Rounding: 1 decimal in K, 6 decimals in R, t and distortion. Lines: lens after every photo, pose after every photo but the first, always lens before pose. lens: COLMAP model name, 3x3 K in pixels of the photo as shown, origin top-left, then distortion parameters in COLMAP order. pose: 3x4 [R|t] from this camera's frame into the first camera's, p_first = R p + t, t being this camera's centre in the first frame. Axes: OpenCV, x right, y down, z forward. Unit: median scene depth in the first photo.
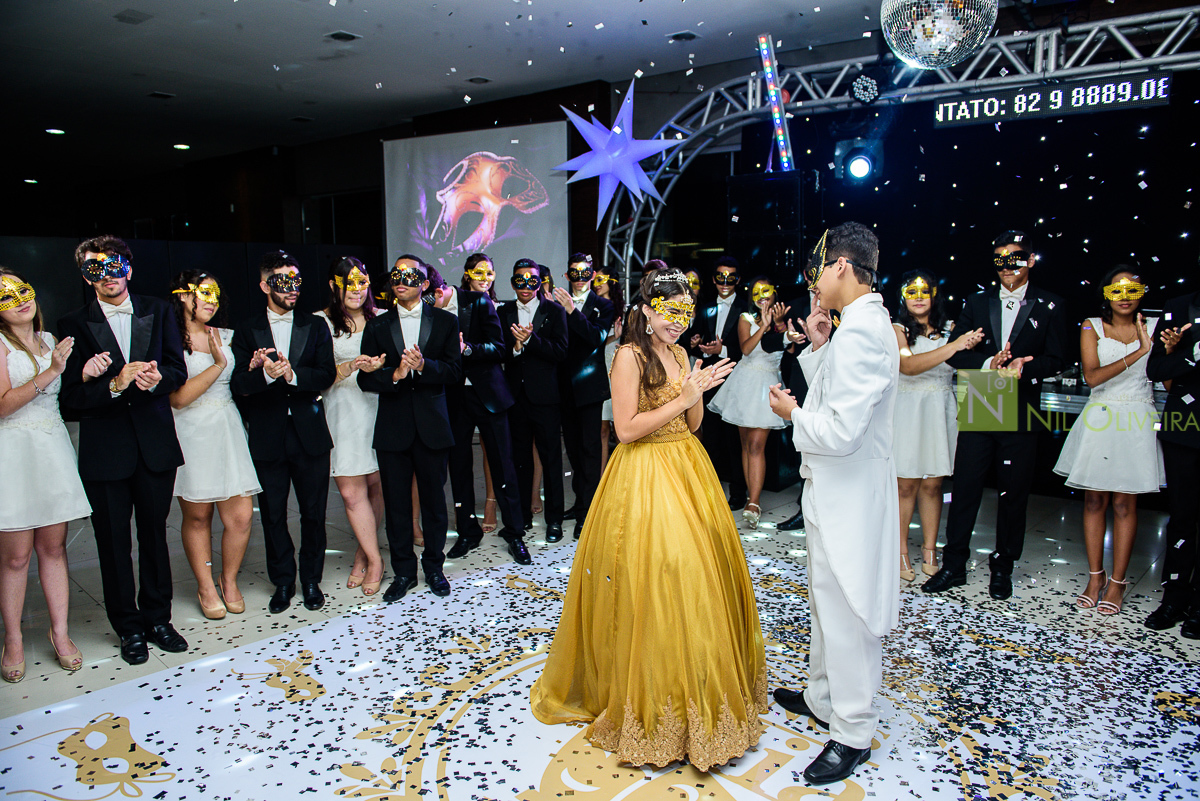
lens RADIAL K [[875.4, 0, 585.5], [0, 875.4, 382.9], [0, 0, 1]] dist [-0.021227, -0.019474]
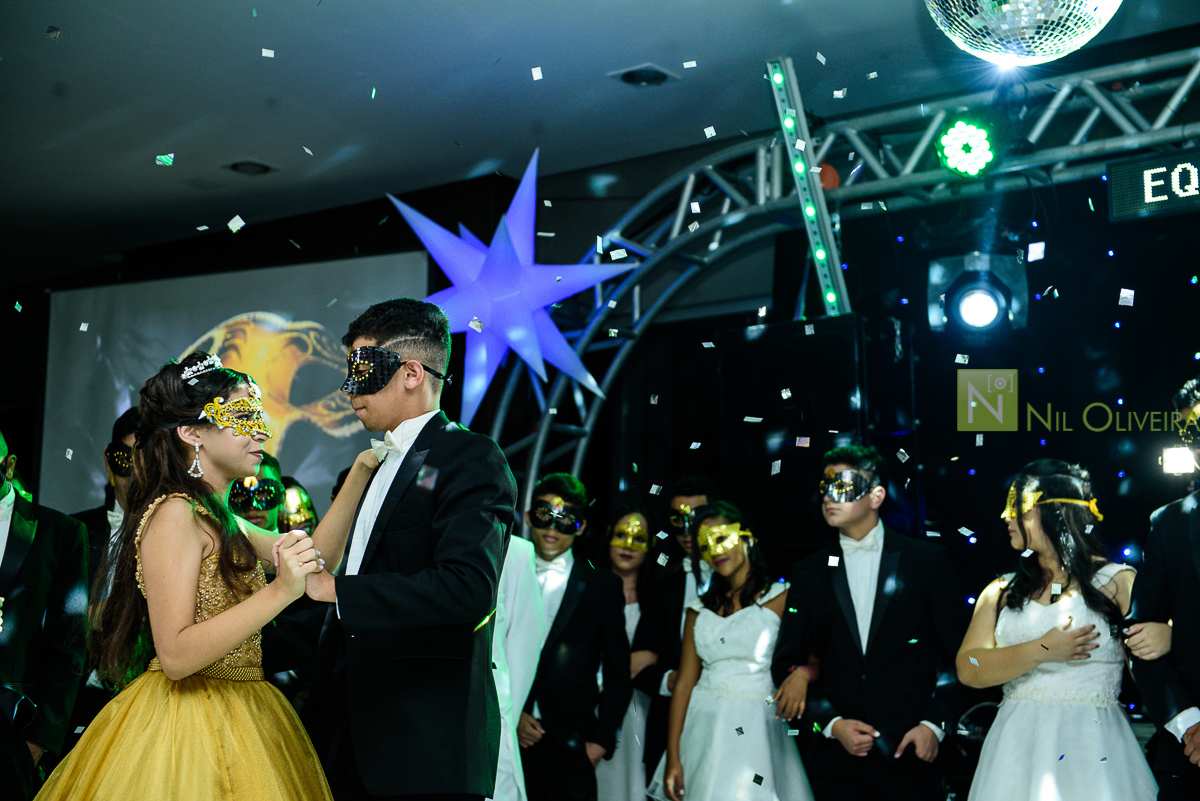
lens RADIAL K [[2029.8, 0, 612.7], [0, 2029.8, 361.3], [0, 0, 1]] dist [0.217301, 0.000000]
pose [[0.999823, 0.017832, -0.006067, 0.103162], [-0.018831, 0.953501, -0.300802, 0.115152], [0.000421, 0.300863, 0.953667, -0.078072]]
